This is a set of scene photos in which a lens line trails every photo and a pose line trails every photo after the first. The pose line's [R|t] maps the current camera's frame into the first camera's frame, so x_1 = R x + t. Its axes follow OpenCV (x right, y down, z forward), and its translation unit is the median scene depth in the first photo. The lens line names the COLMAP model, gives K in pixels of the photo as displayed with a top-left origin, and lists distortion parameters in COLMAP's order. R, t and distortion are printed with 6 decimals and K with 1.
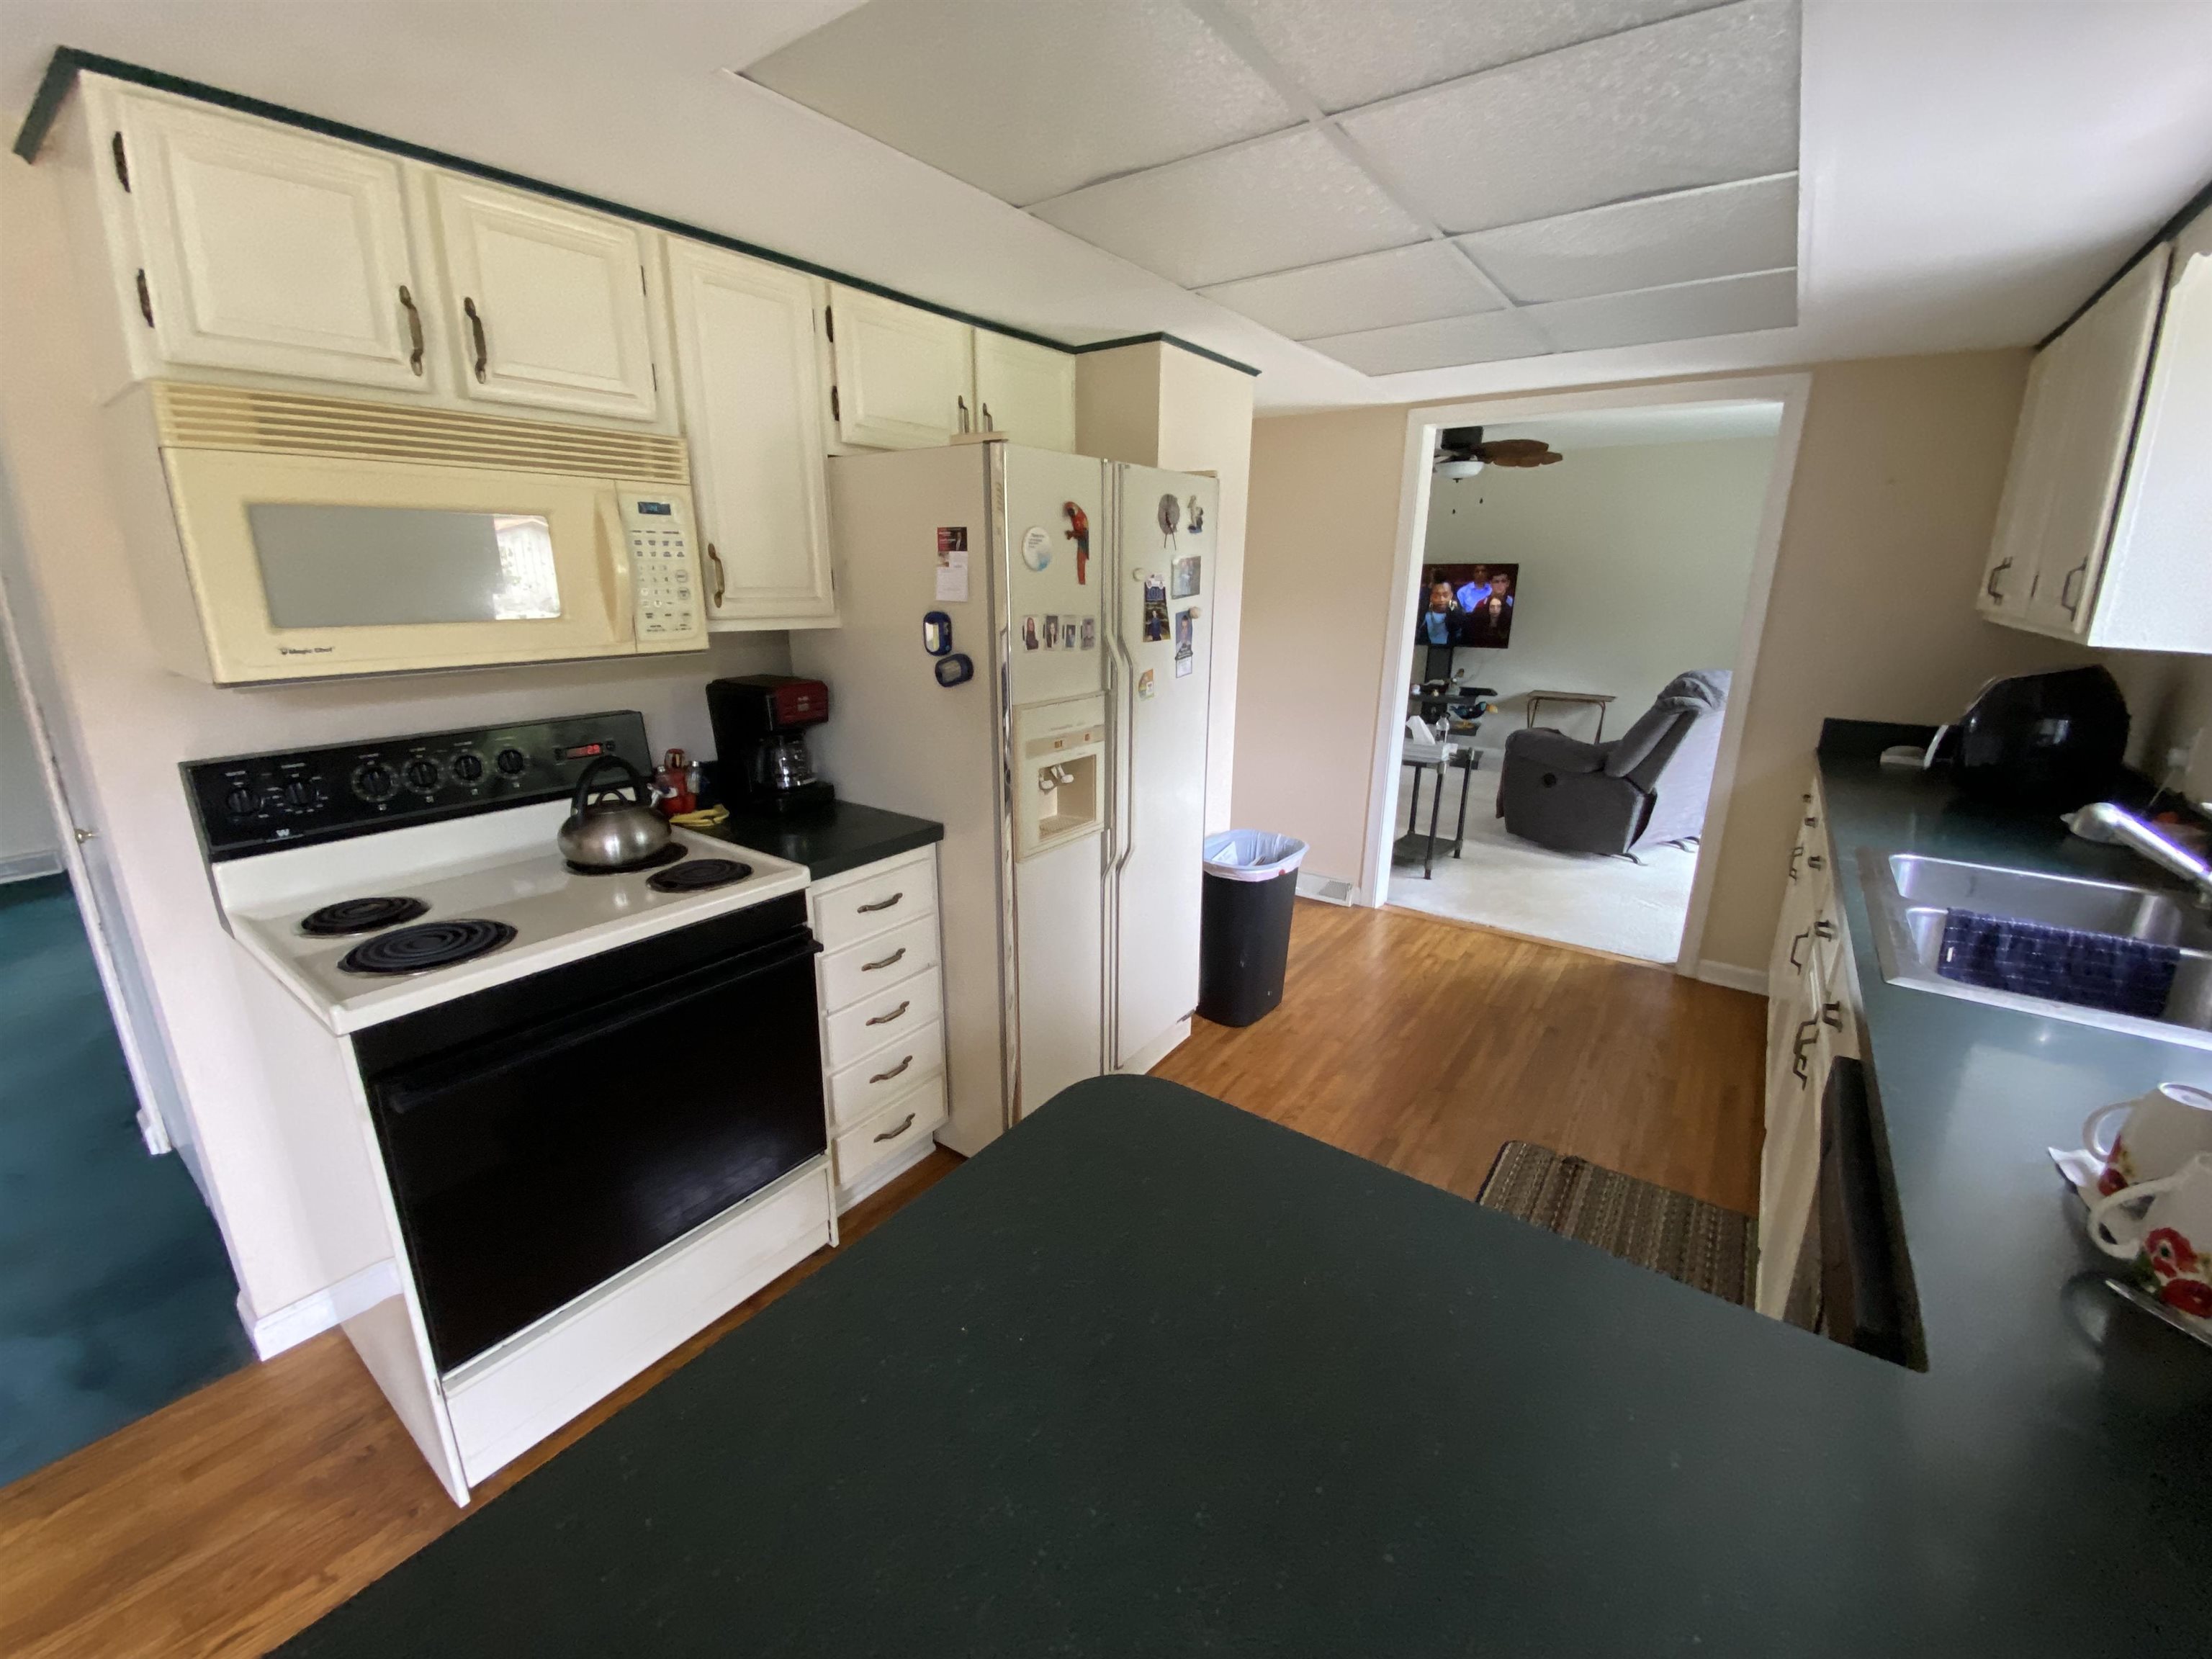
lens RADIAL K [[910.5, 0, 1097.9], [0, 910.5, 826.4], [0, 0, 1]] dist [0.021987, -0.019469]
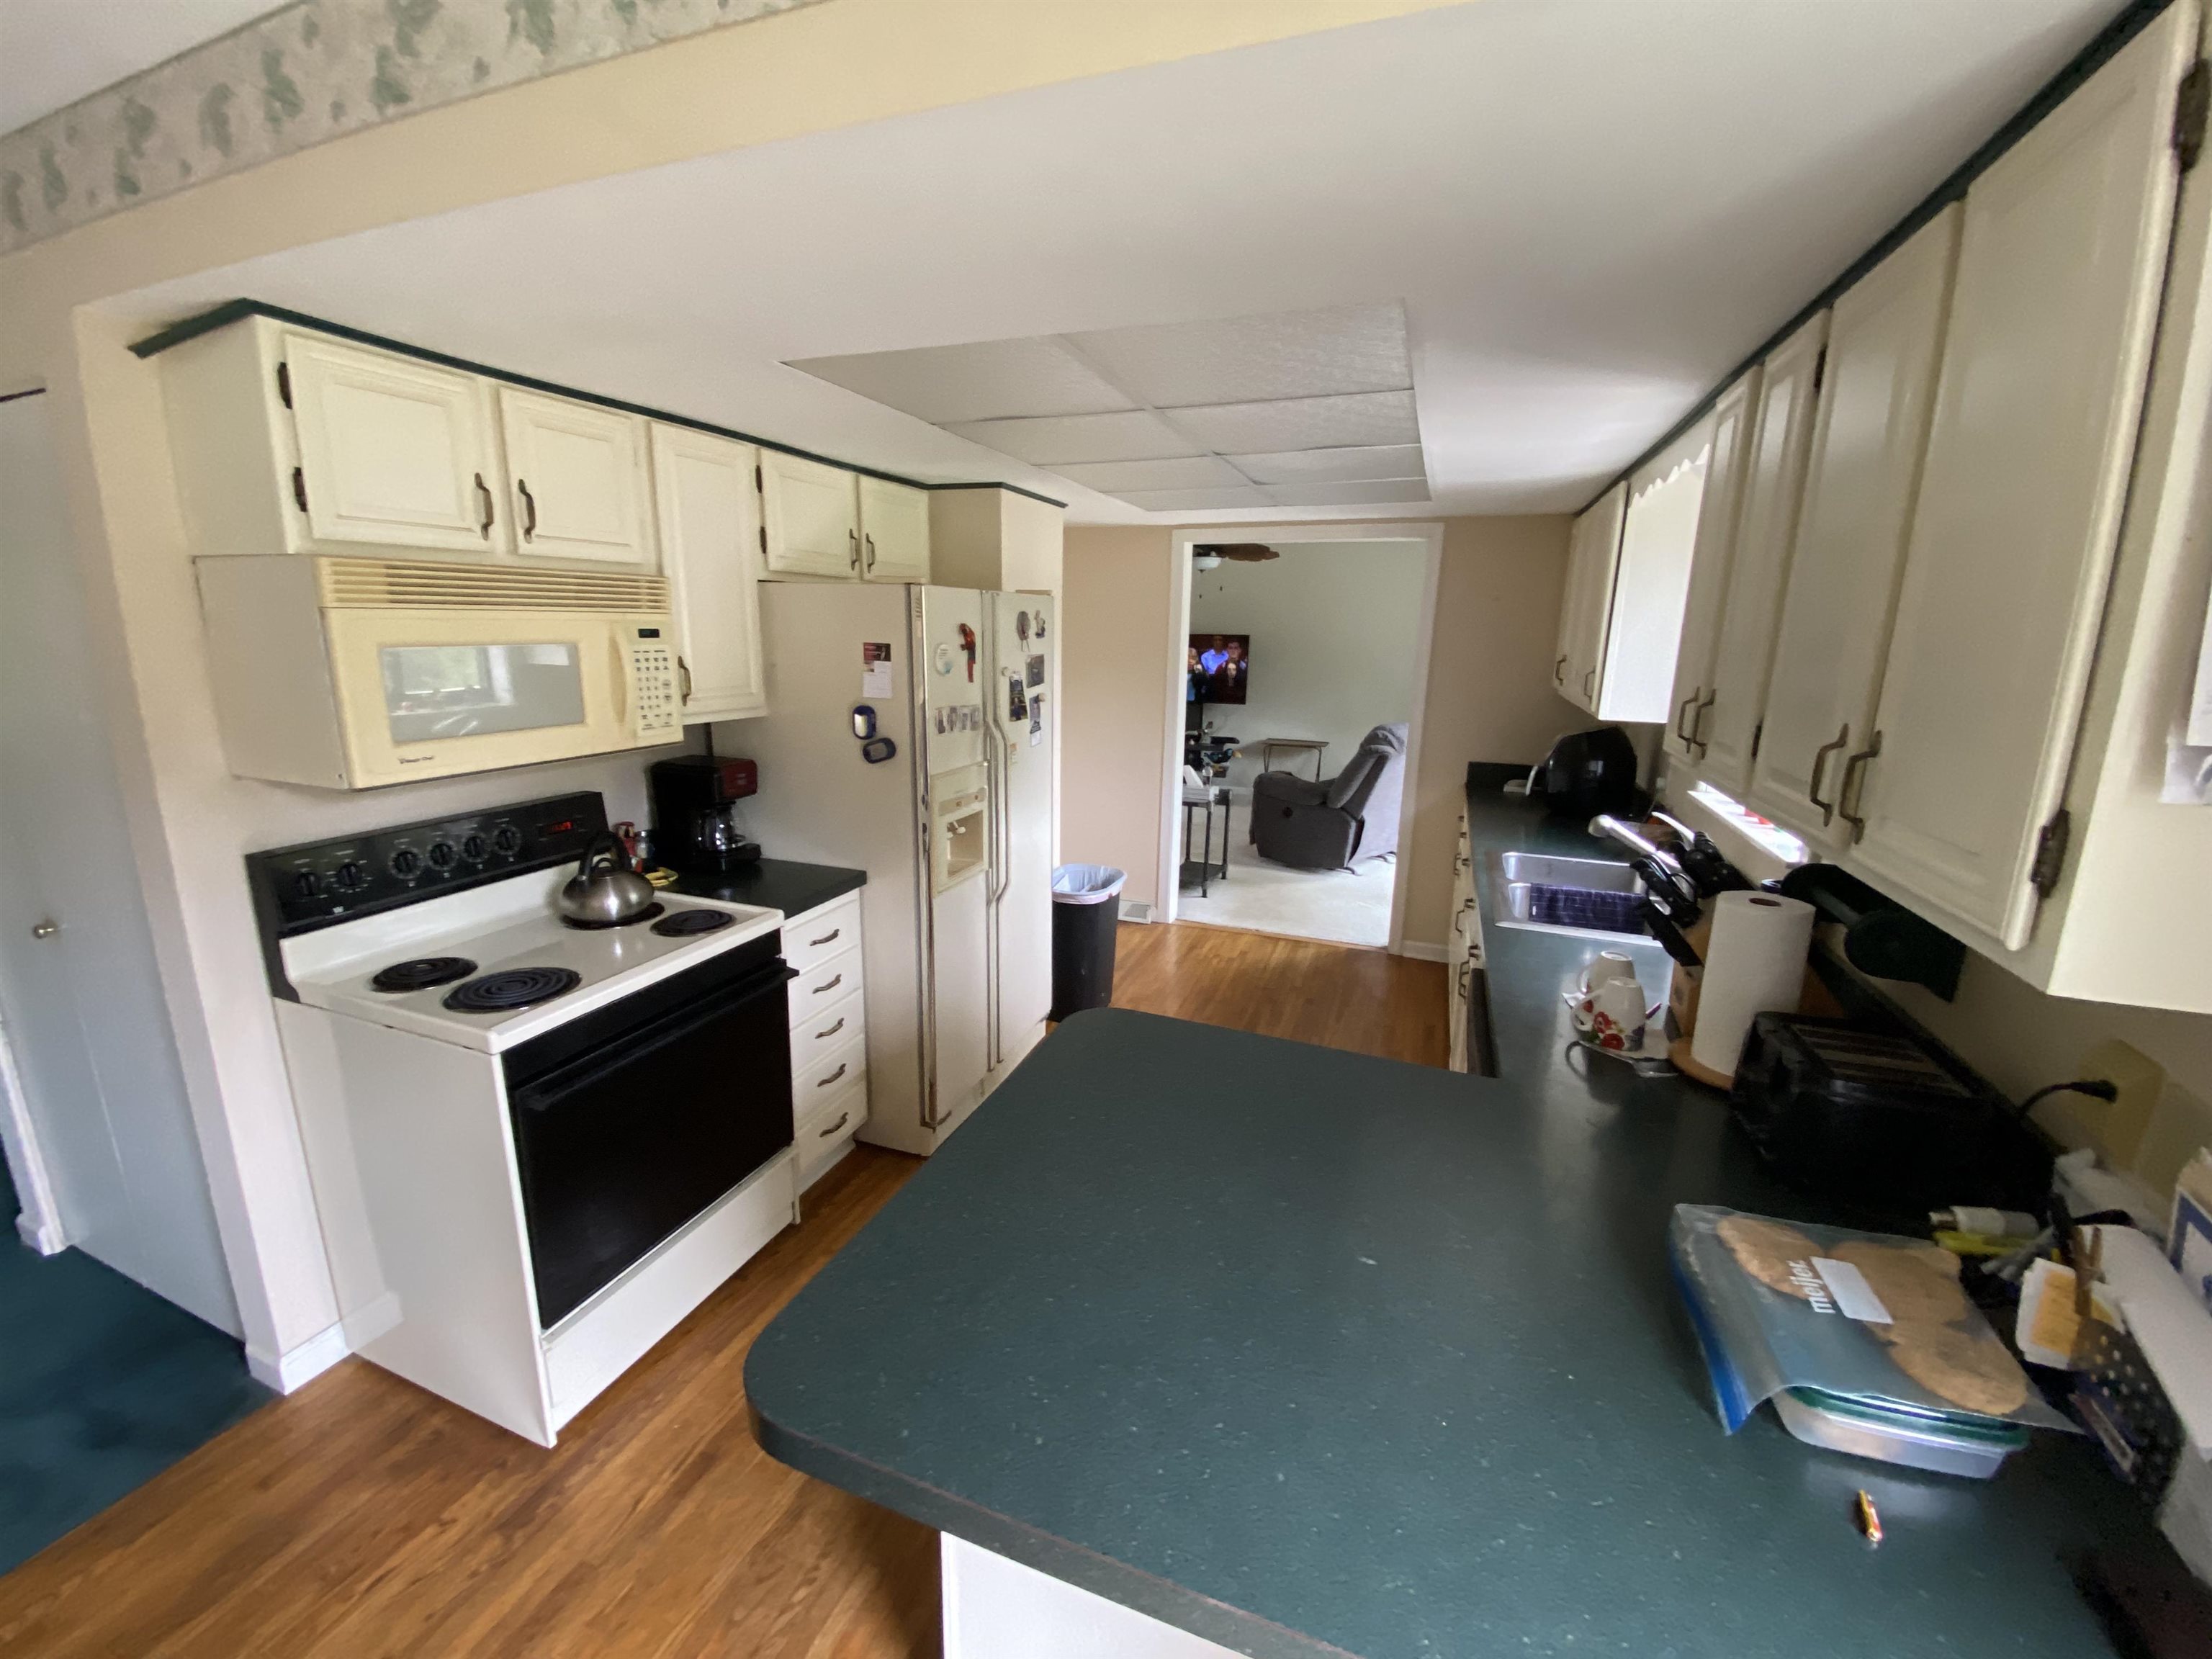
lens RADIAL K [[910.5, 0, 1097.9], [0, 910.5, 826.4], [0, 0, 1]] dist [0.021987, -0.019469]
pose [[0.963484, -0.048183, 0.263394, -0.189920], [0.060656, 0.997380, -0.039425, 0.004302], [-0.260804, 0.053962, 0.963882, -0.293502]]
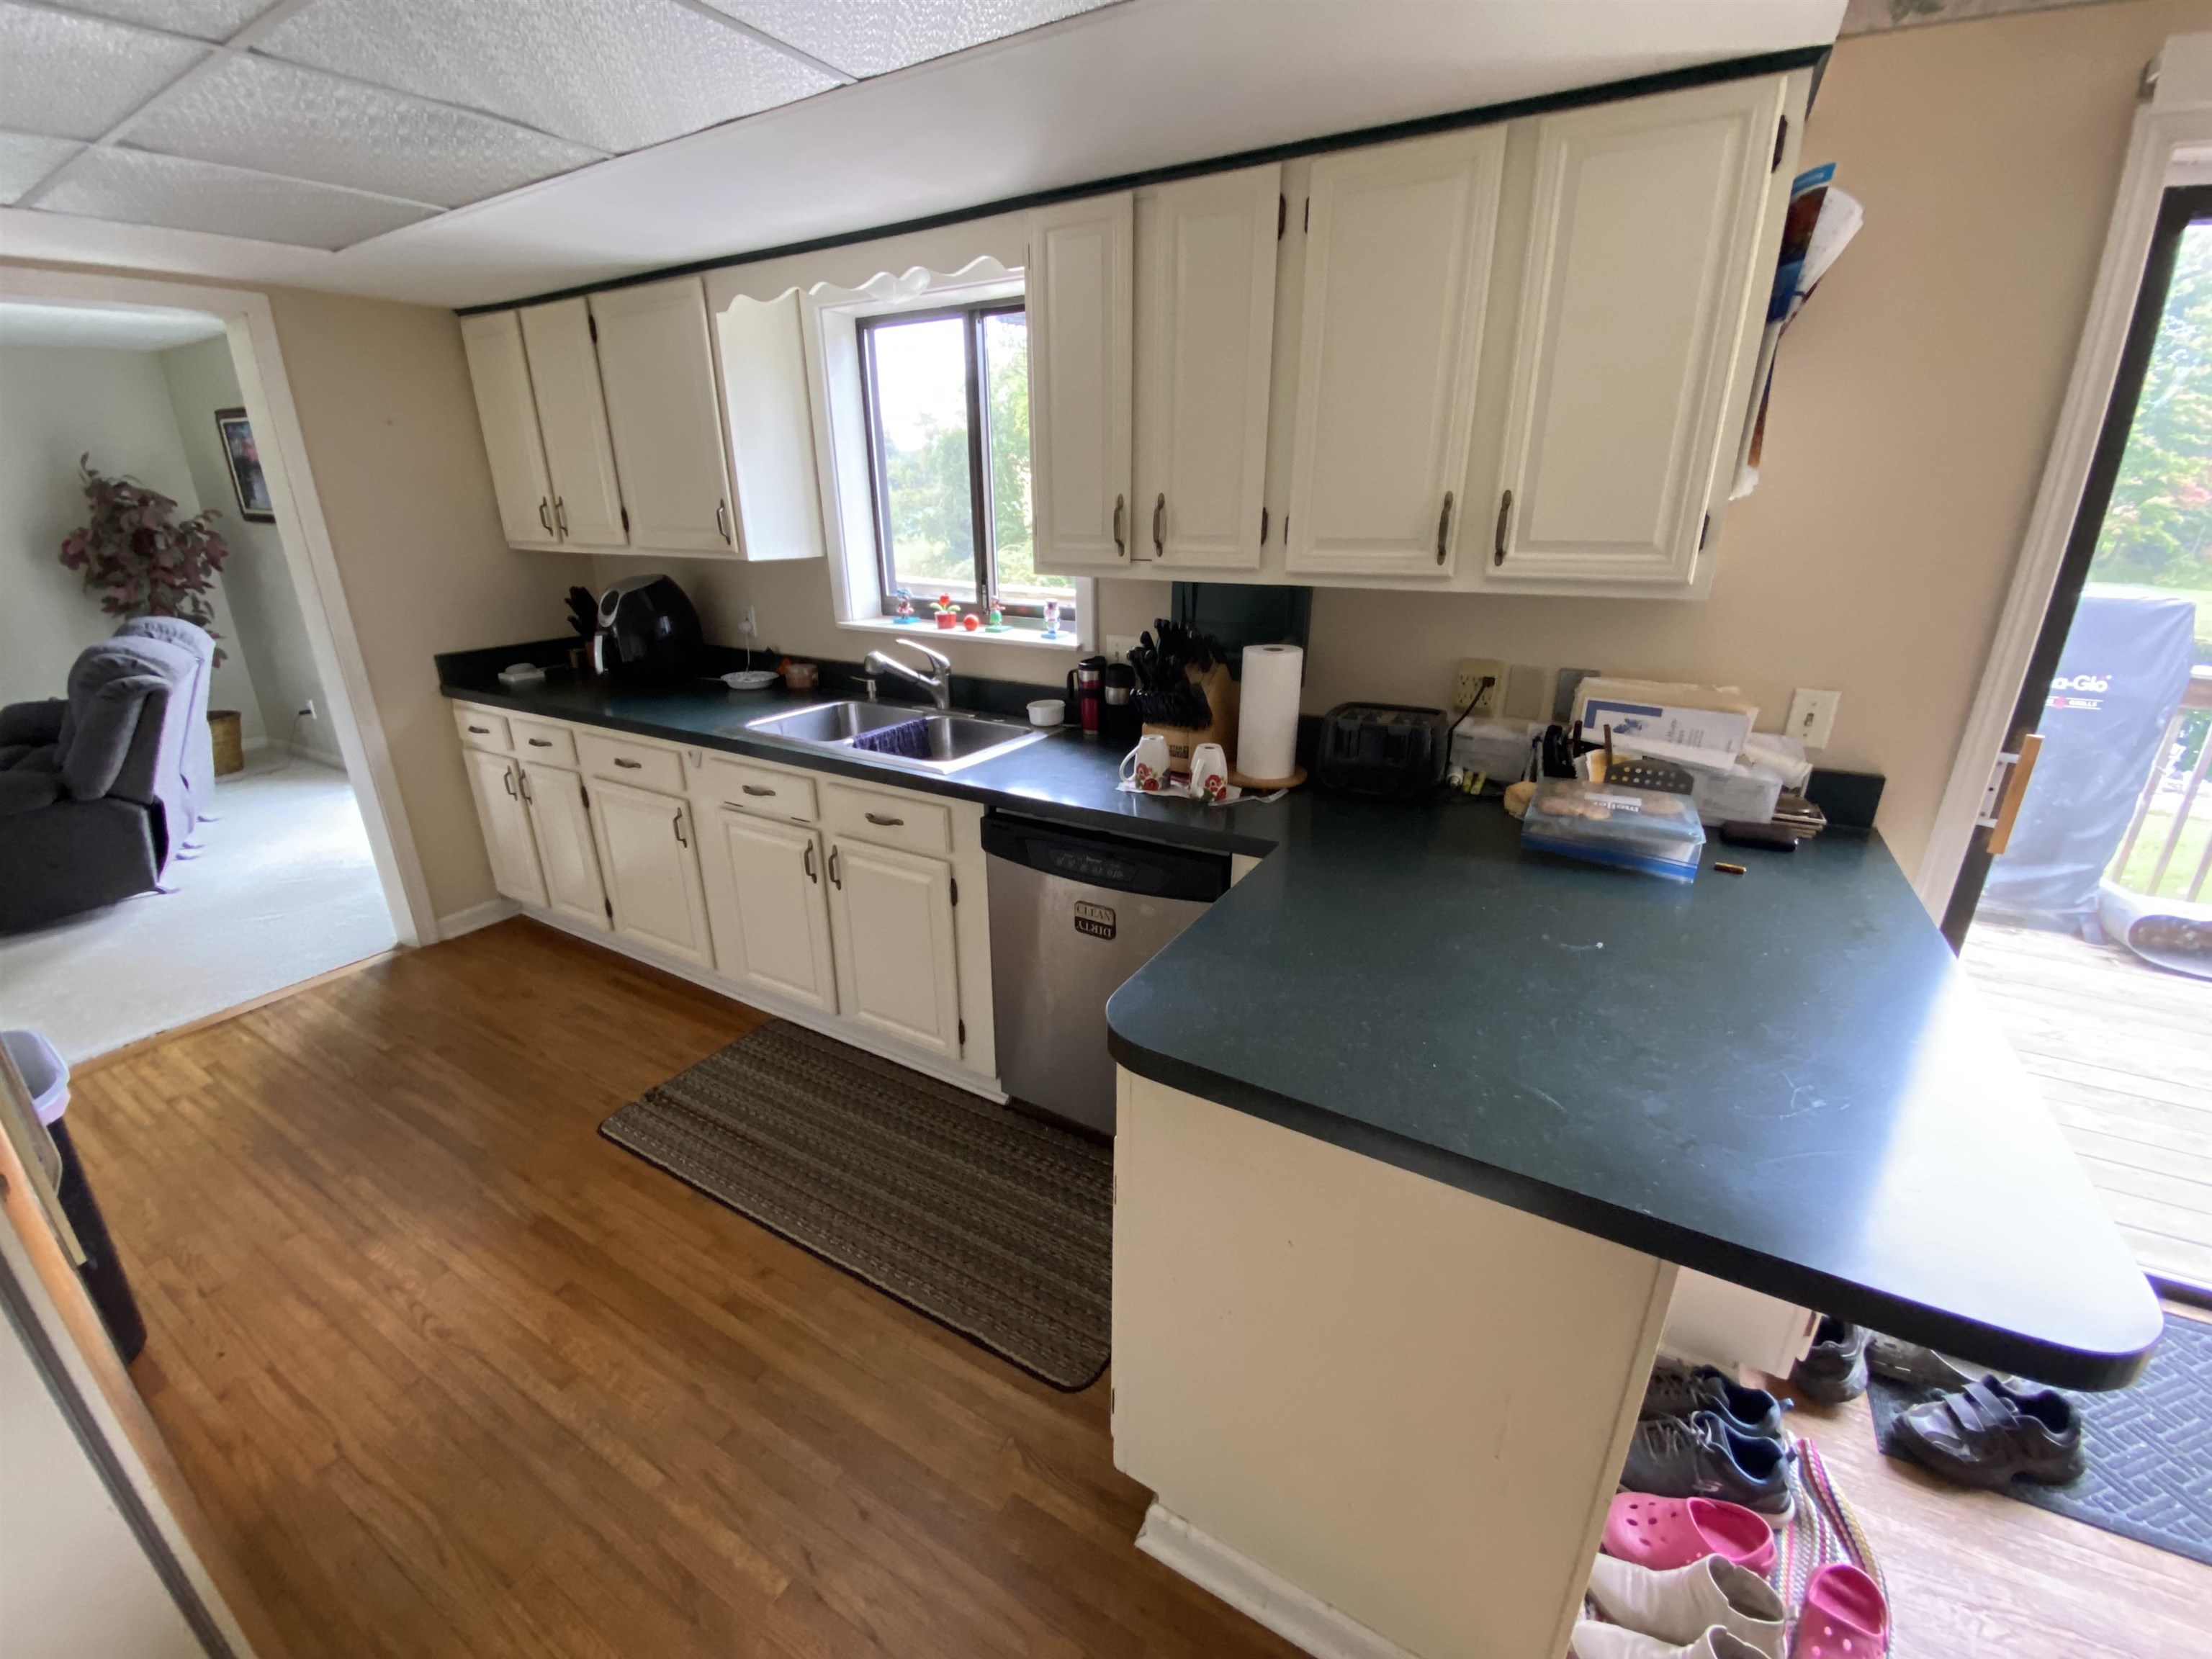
lens RADIAL K [[910.5, 0, 1097.9], [0, 910.5, 826.4], [0, 0, 1]] dist [0.021987, -0.019469]
pose [[-0.099956, -0.347244, 0.932433, -0.437283], [0.276026, 0.890667, 0.361279, -0.156983], [-0.955939, 0.293488, 0.006820, 0.464391]]
